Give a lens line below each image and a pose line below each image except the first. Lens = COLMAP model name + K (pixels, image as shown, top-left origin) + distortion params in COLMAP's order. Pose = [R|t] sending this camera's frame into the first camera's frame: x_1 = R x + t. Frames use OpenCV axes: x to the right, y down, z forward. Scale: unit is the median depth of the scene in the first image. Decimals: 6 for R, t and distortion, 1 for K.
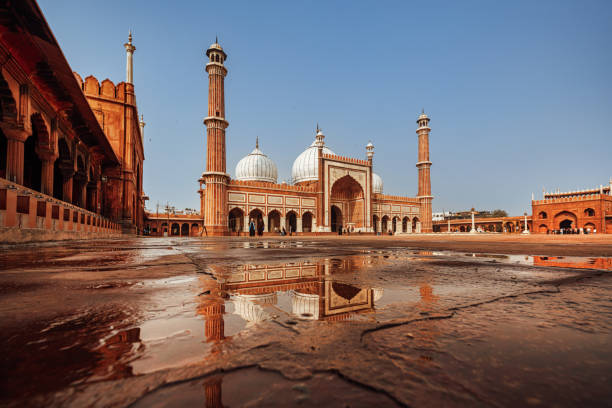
lens RADIAL K [[265.4, 0, 308.9], [0, 265.4, 229.3], [0, 0, 1]] dist [0.001909, 0.000575]
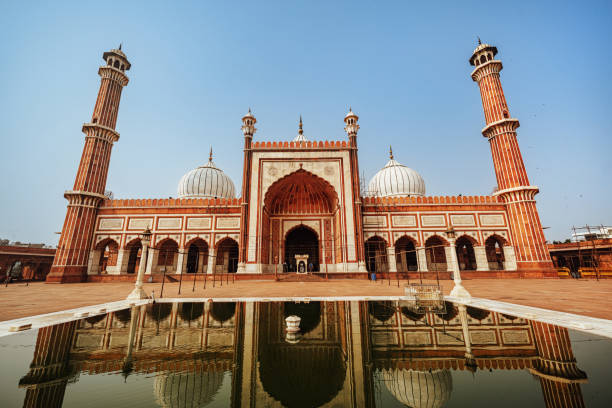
lens RADIAL K [[261.6, 0, 308.8], [0, 261.6, 203.7], [0, 0, 1]] dist [-0.004276, -0.000071]
pose [[0.865921, -0.134643, -0.481718, 0.437464], [0.019894, 0.971596, -0.235806, 0.000746], [0.499785, 0.194606, 0.844004, 0.564013]]
